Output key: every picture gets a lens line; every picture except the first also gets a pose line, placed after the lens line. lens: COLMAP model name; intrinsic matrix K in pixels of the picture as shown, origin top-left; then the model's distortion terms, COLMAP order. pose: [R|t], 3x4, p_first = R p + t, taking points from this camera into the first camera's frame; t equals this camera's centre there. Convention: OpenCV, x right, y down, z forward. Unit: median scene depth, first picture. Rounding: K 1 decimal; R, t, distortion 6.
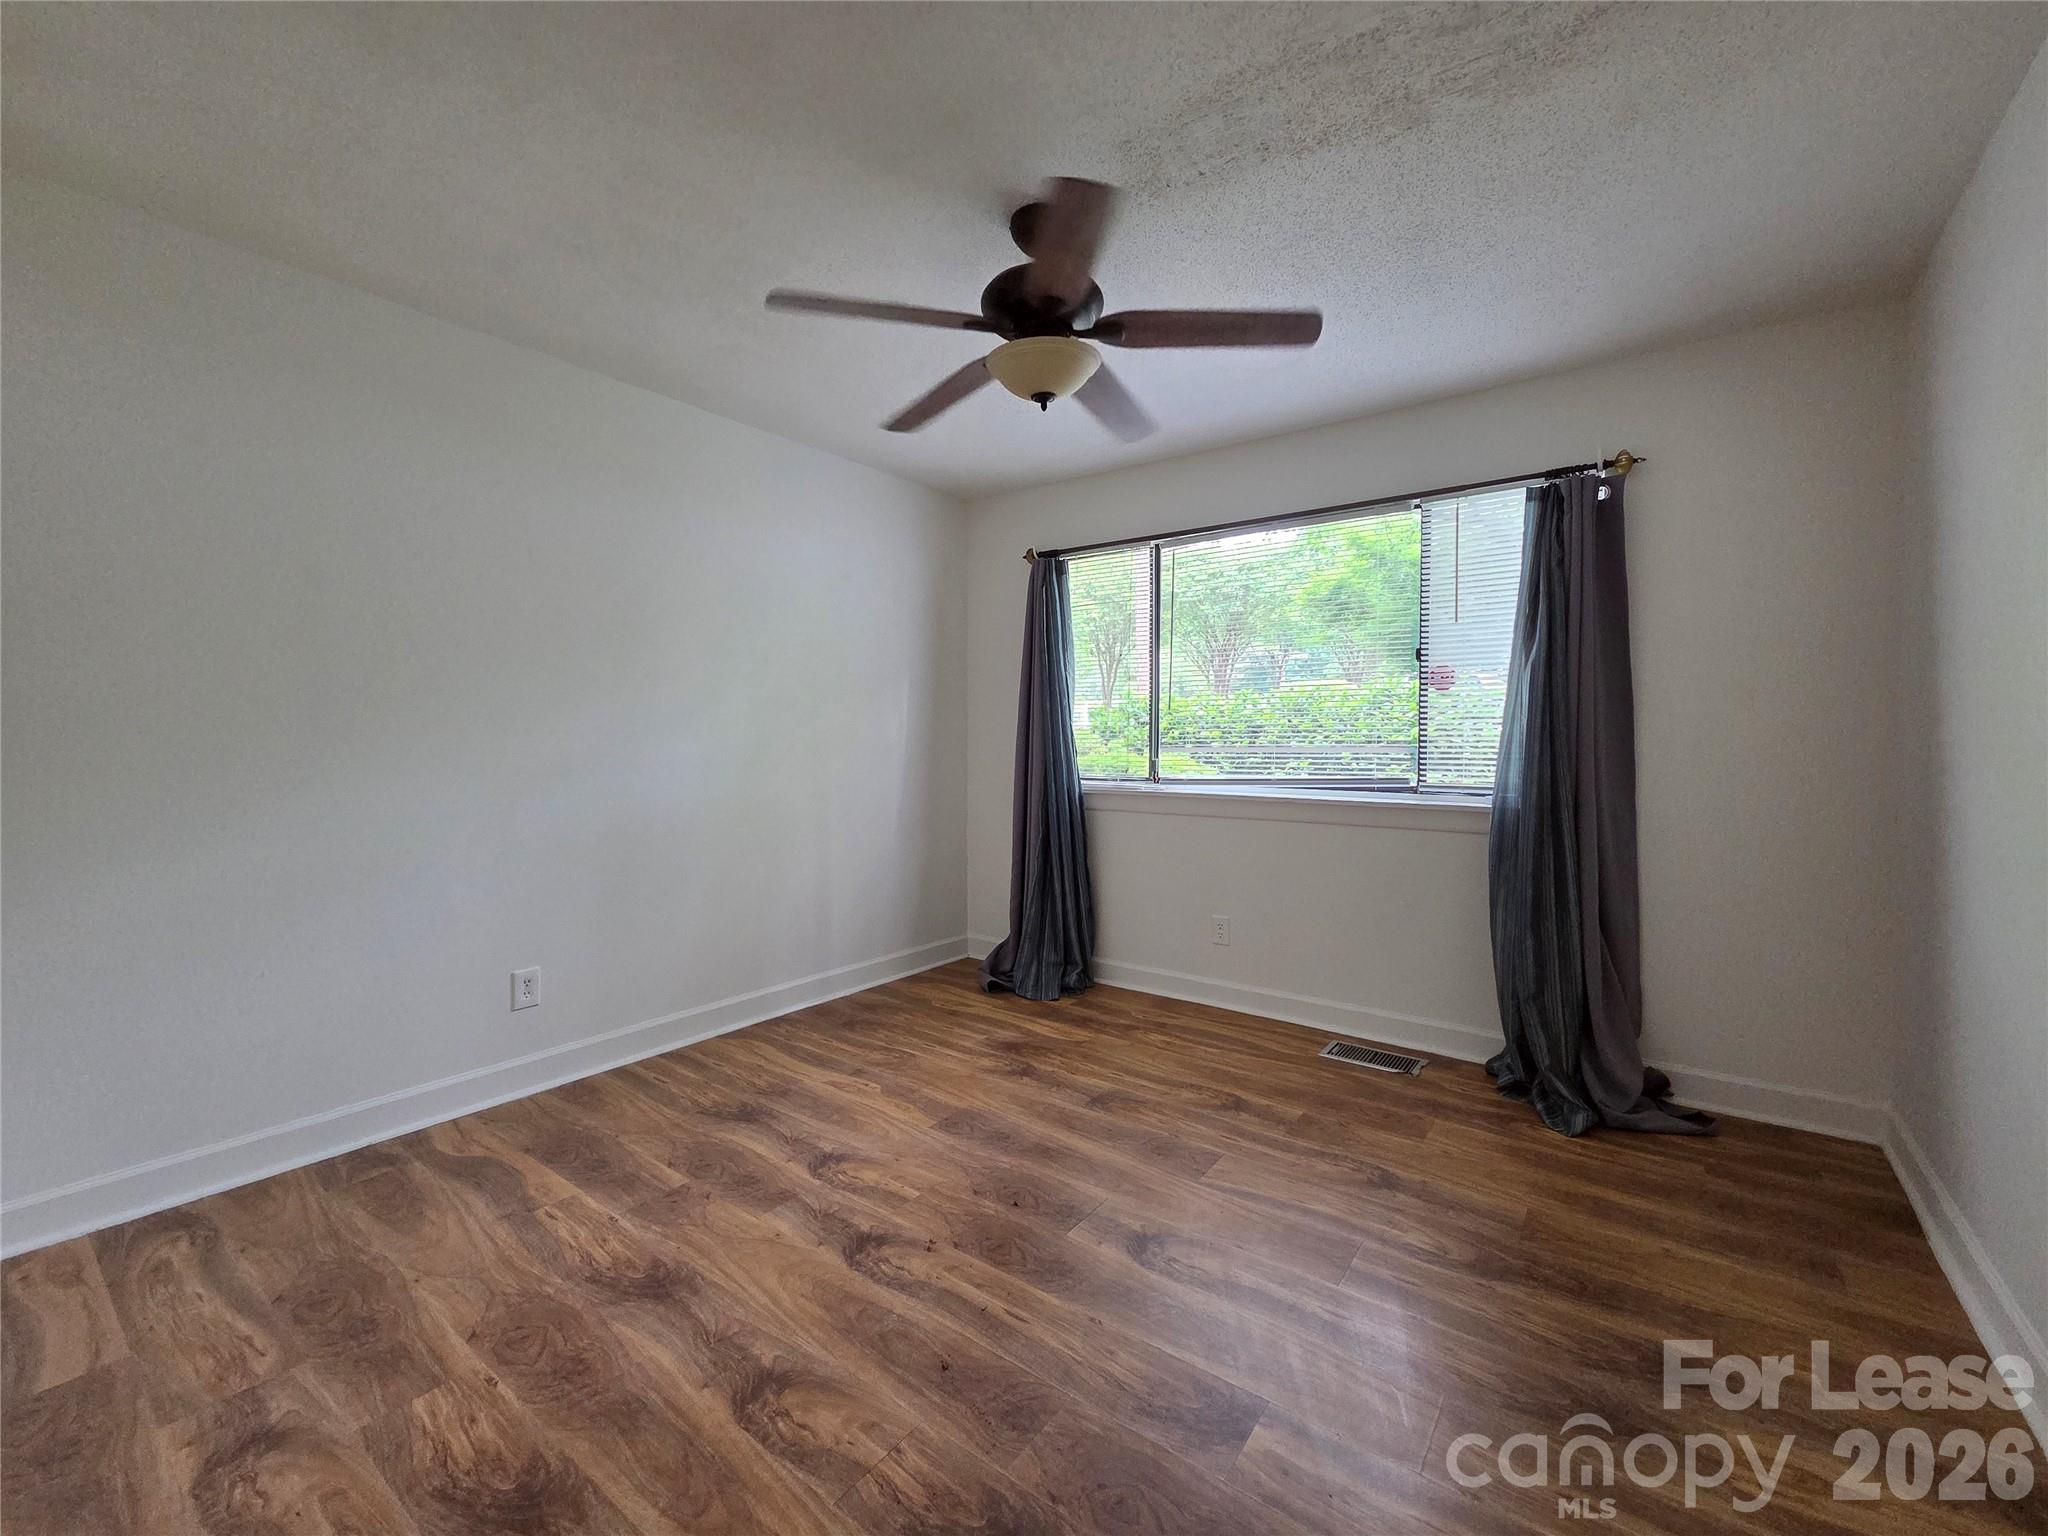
lens RADIAL K [[831.0, 0, 1025.2], [0, 831.0, 751.7], [0, 0, 1]] dist [-0.000045, -0.000003]
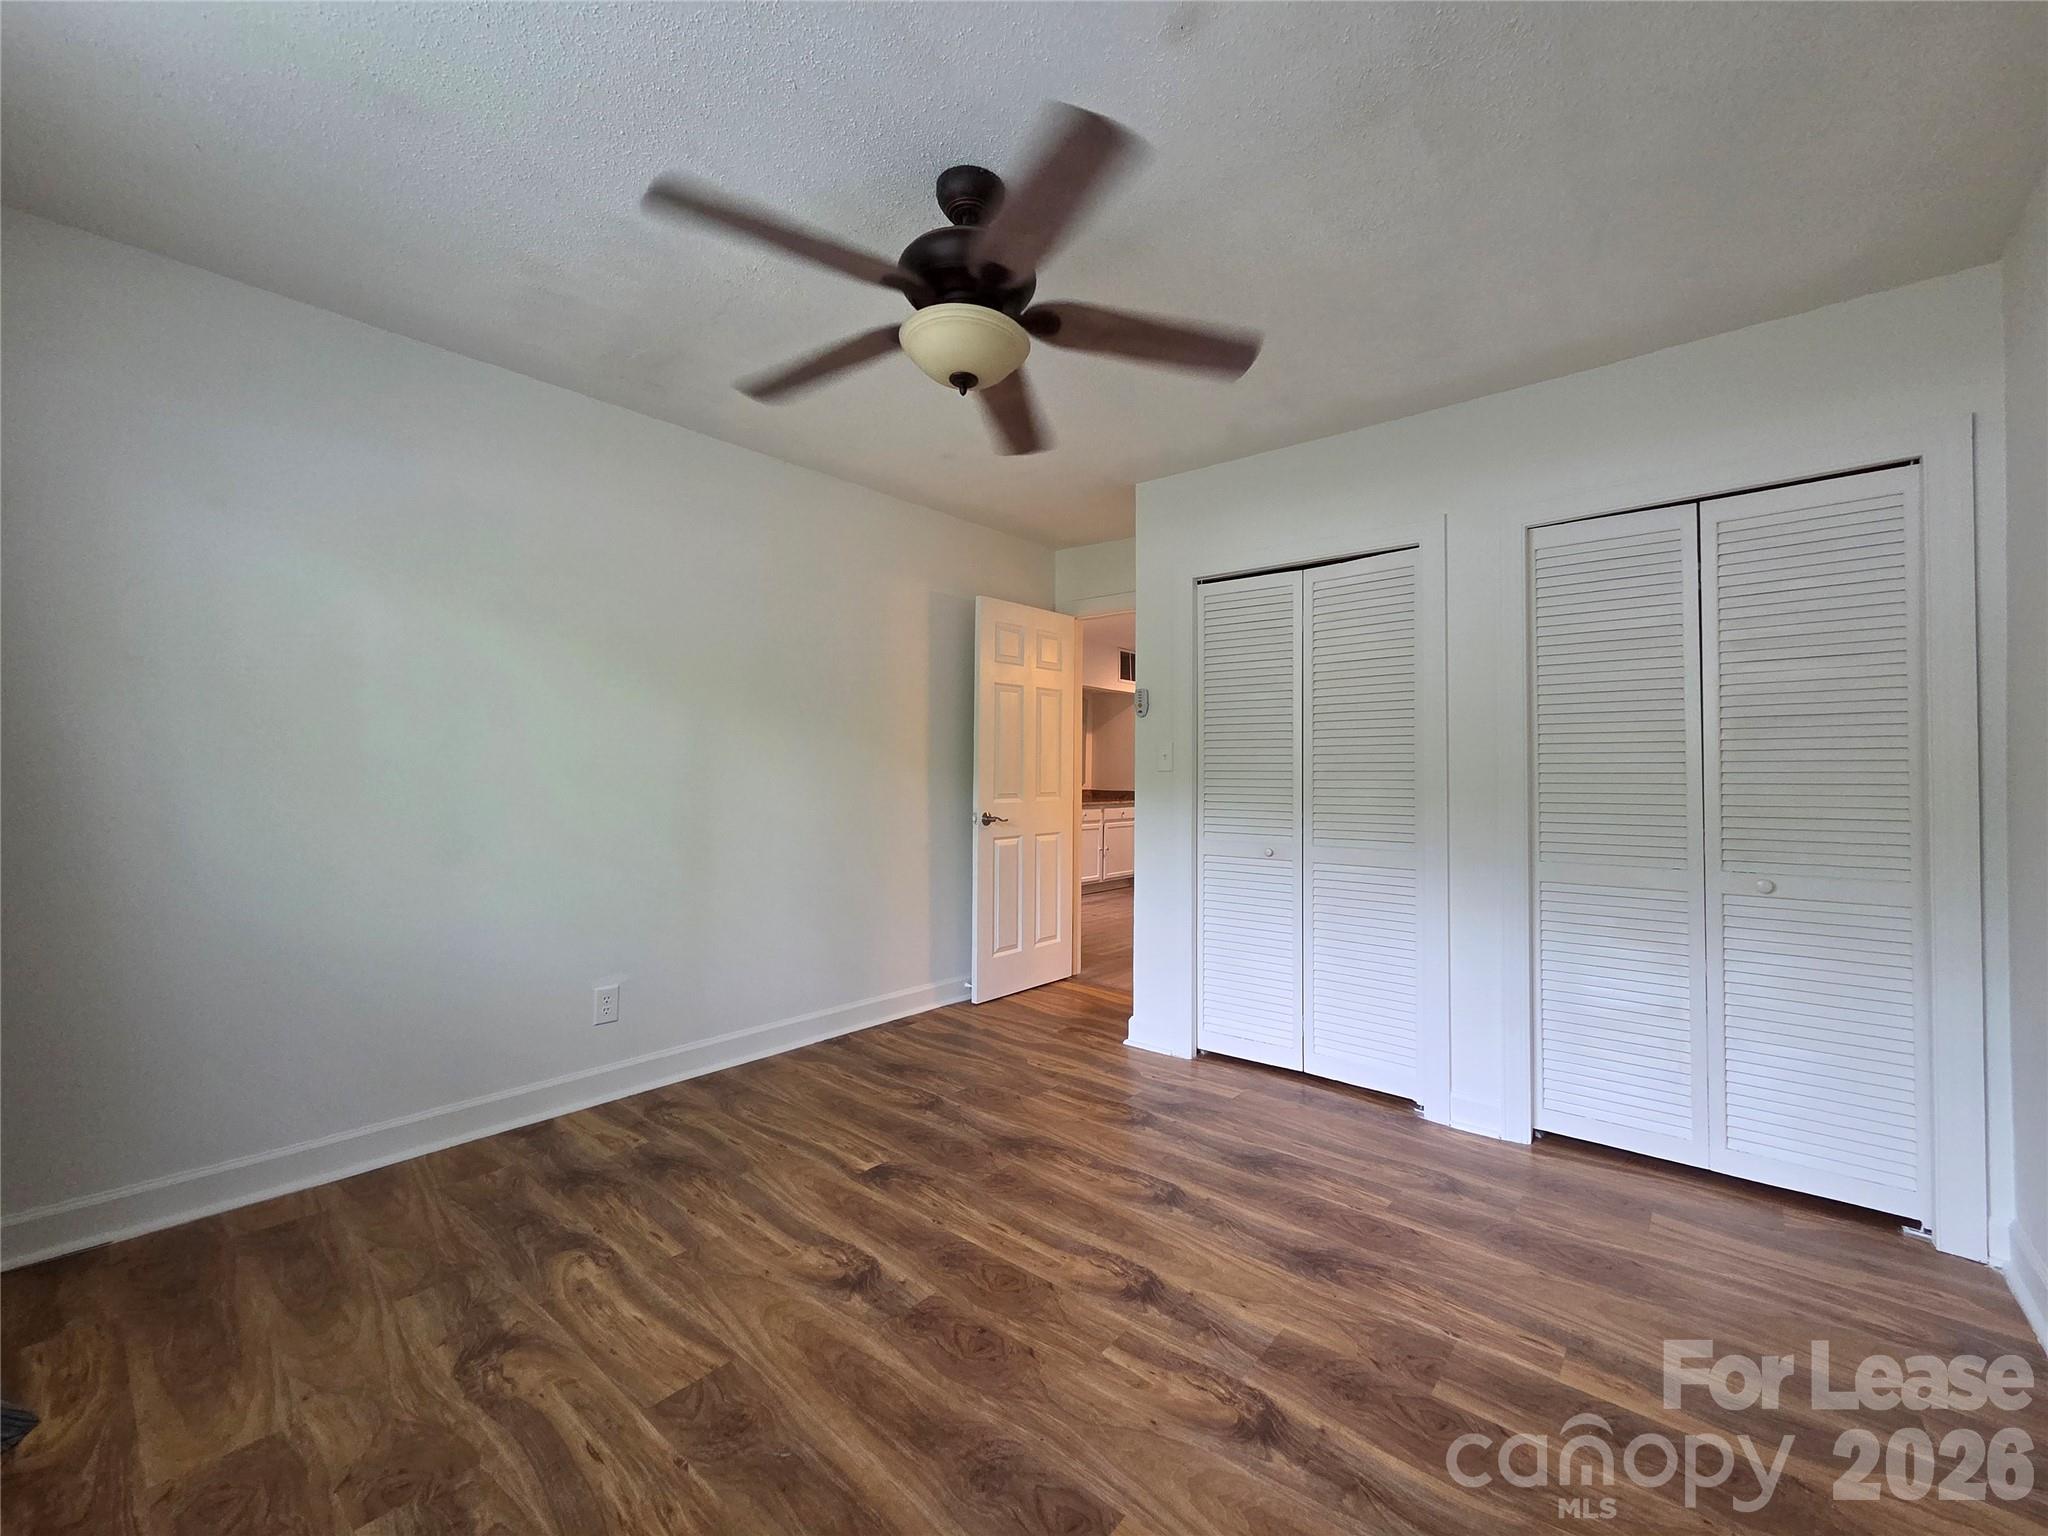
lens RADIAL K [[831.0, 0, 1025.0], [0, 831.0, 763.8], [0, 0, 1]] dist [-0.000045, -0.000003]
pose [[-0.997985, -0.013019, 0.062094, -0.105446], [-0.013059, 0.999915, -0.000236, -0.021032], [-0.062086, -0.001046, -0.998070, 1.968940]]
